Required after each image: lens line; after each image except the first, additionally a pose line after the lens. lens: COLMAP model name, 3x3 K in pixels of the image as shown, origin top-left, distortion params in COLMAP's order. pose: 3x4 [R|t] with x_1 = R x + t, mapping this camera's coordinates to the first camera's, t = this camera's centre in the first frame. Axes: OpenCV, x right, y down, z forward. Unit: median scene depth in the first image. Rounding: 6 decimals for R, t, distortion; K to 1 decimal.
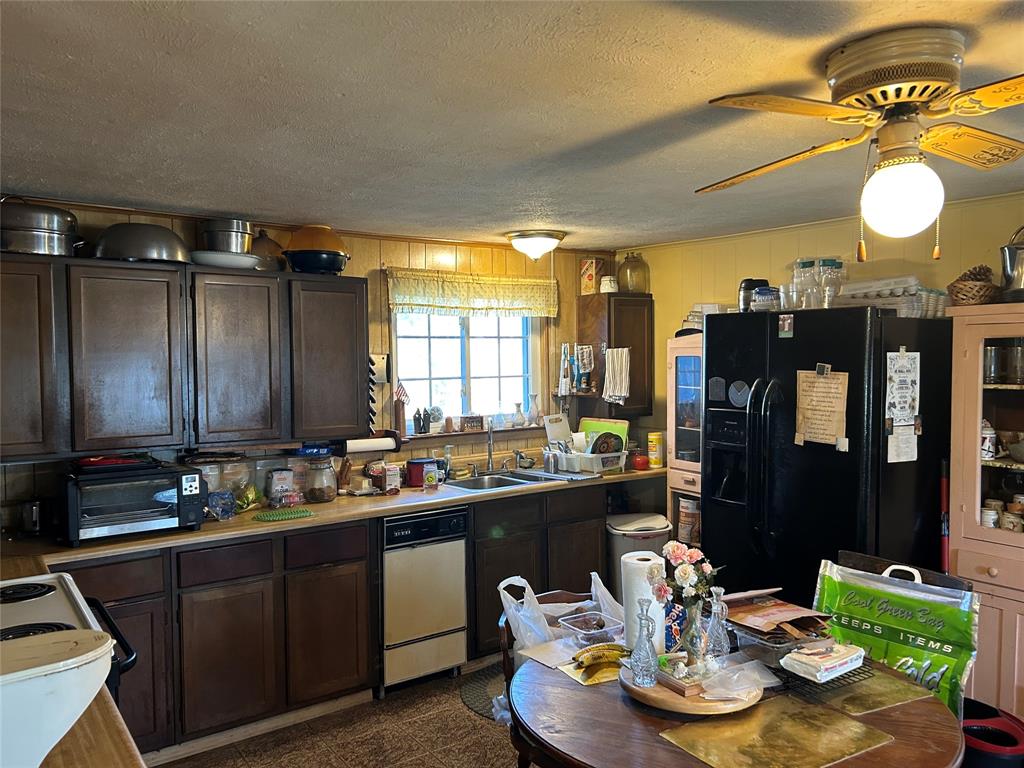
lens RADIAL K [[761.5, 0, 510.3], [0, 761.5, 380.2], [0, 0, 1]] dist [0.016630, -0.013220]
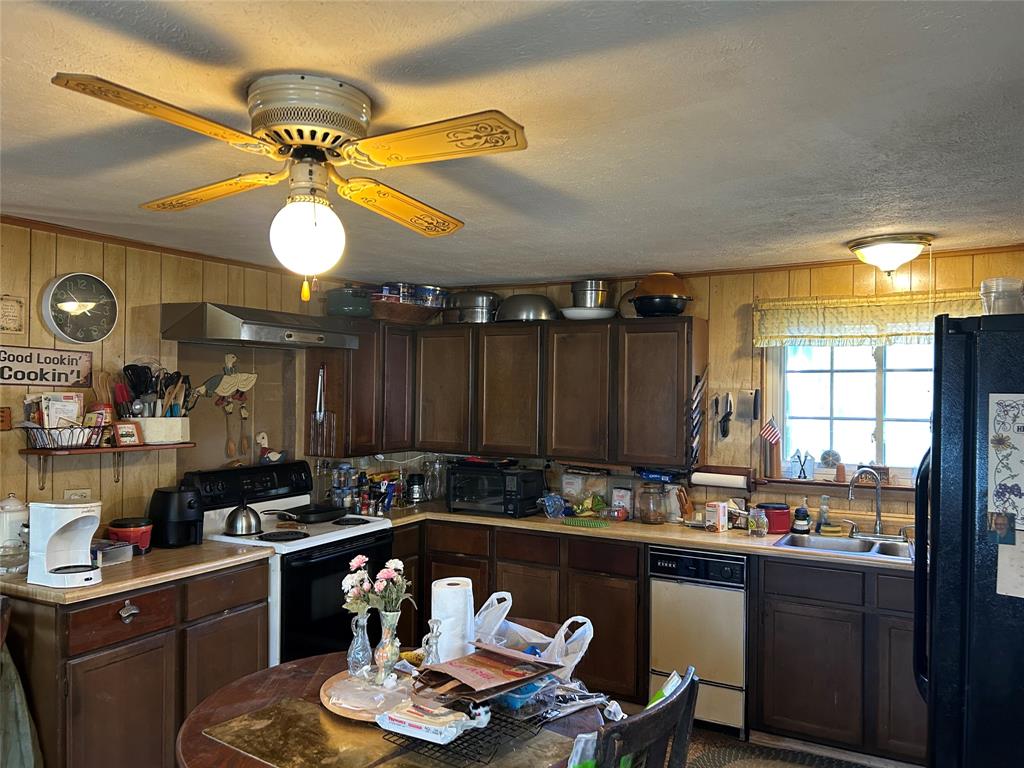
lens RADIAL K [[761.5, 0, 508.0], [0, 761.5, 389.2], [0, 0, 1]] dist [0.016630, -0.013220]
pose [[0.393452, 0.006256, -0.919324, 0.698577], [-0.038878, 0.999196, -0.009840, -0.015636], [0.918523, 0.039613, 0.393379, 0.383510]]
